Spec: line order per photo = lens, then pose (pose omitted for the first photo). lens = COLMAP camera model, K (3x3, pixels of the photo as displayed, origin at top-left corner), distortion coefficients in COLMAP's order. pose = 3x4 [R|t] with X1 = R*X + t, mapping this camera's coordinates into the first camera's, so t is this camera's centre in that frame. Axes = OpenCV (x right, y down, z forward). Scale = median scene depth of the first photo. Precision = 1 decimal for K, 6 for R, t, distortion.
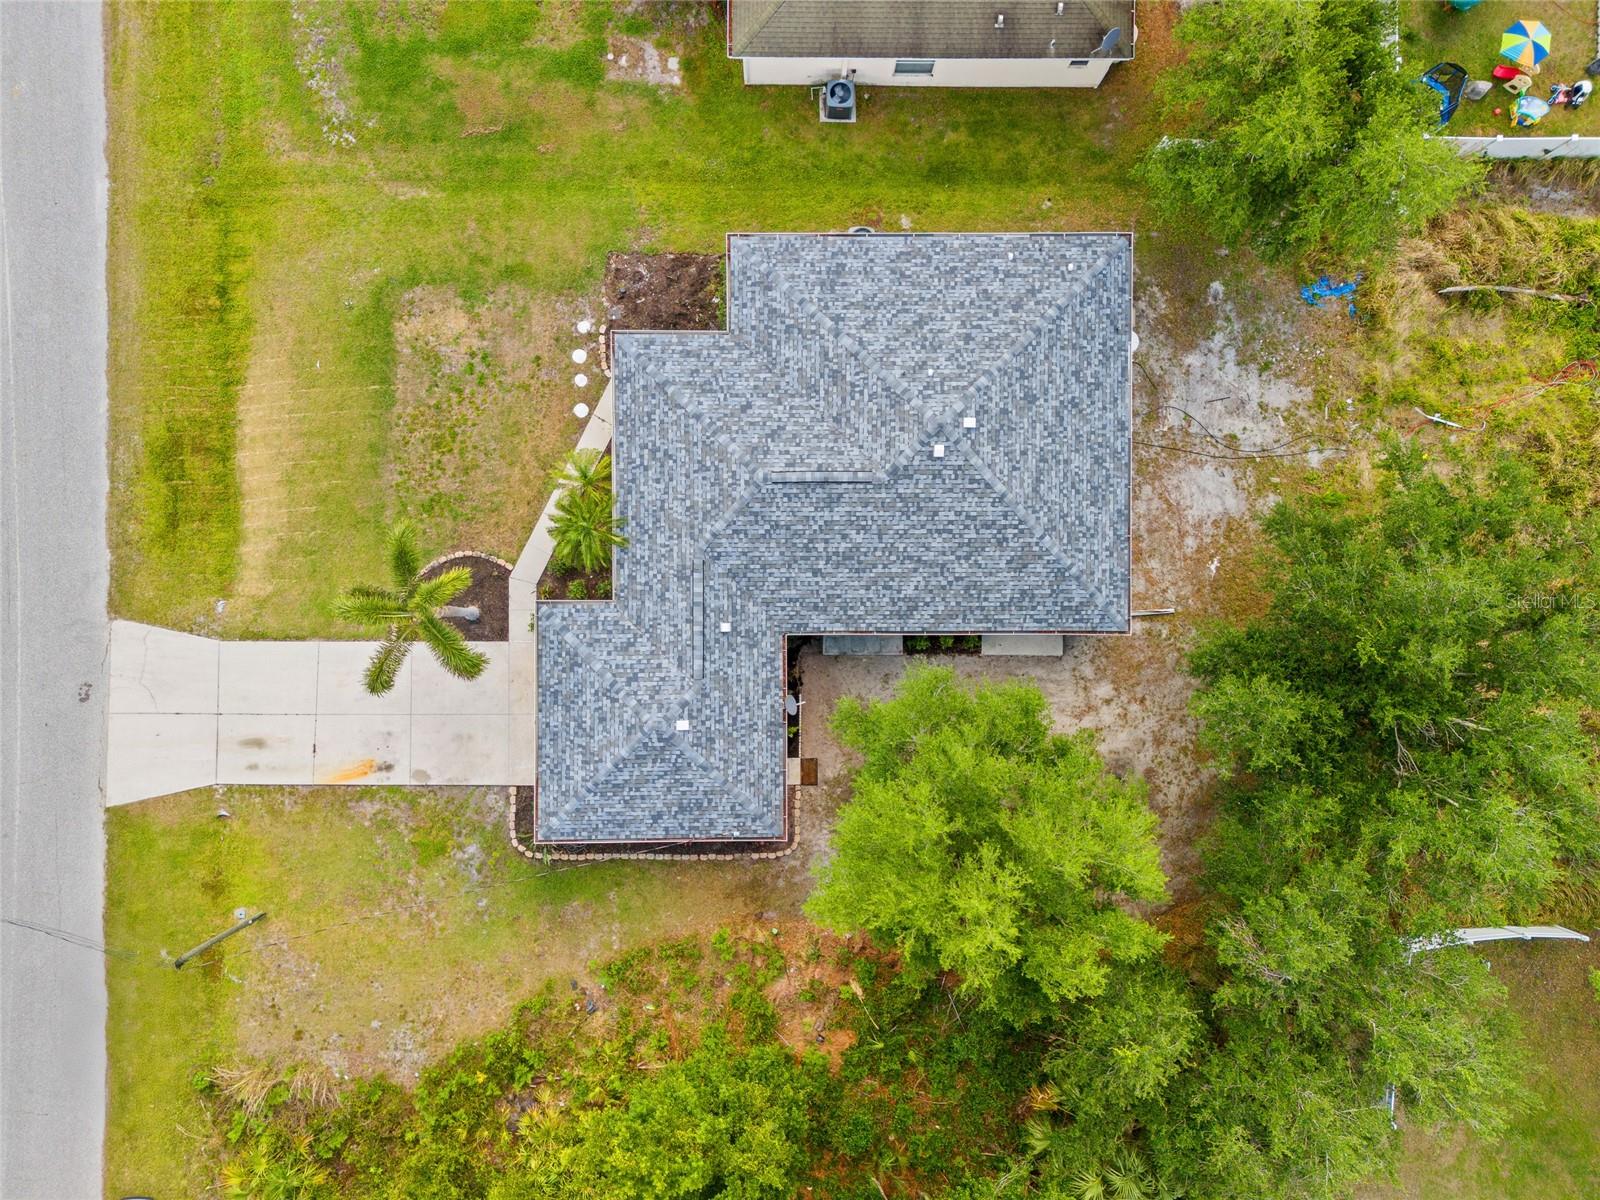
lens RADIAL K [[1191.5, 0, 792.5], [0, 1191.5, 592.0], [0, 0, 1]] dist [0.089671, -0.097630]
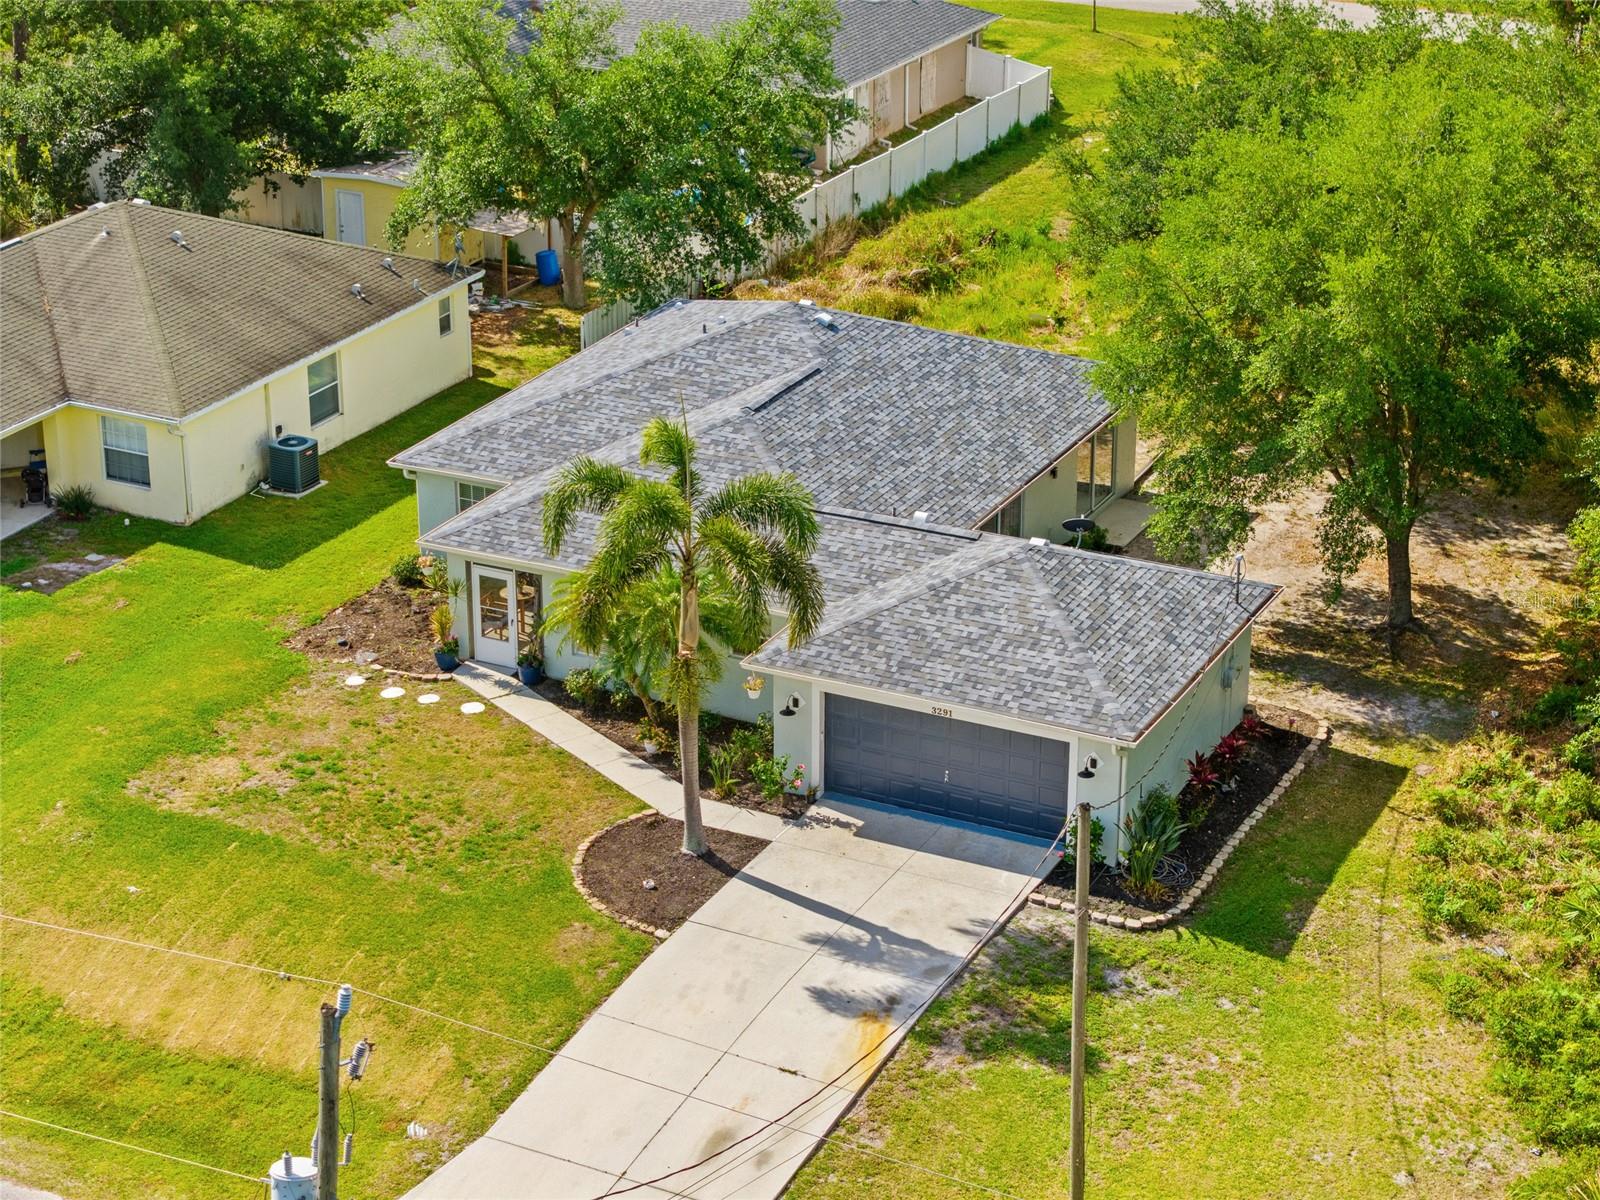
lens RADIAL K [[3228.9, 0, 763.9], [0, 3228.9, 602.6], [0, 0, 1]] dist [0.012209, -0.015984]
pose [[0.457697, -0.354754, 0.815269, -1.364985], [0.889104, 0.179912, -0.420862, 0.619601], [0.002626, 0.917486, 0.397758, 0.335677]]
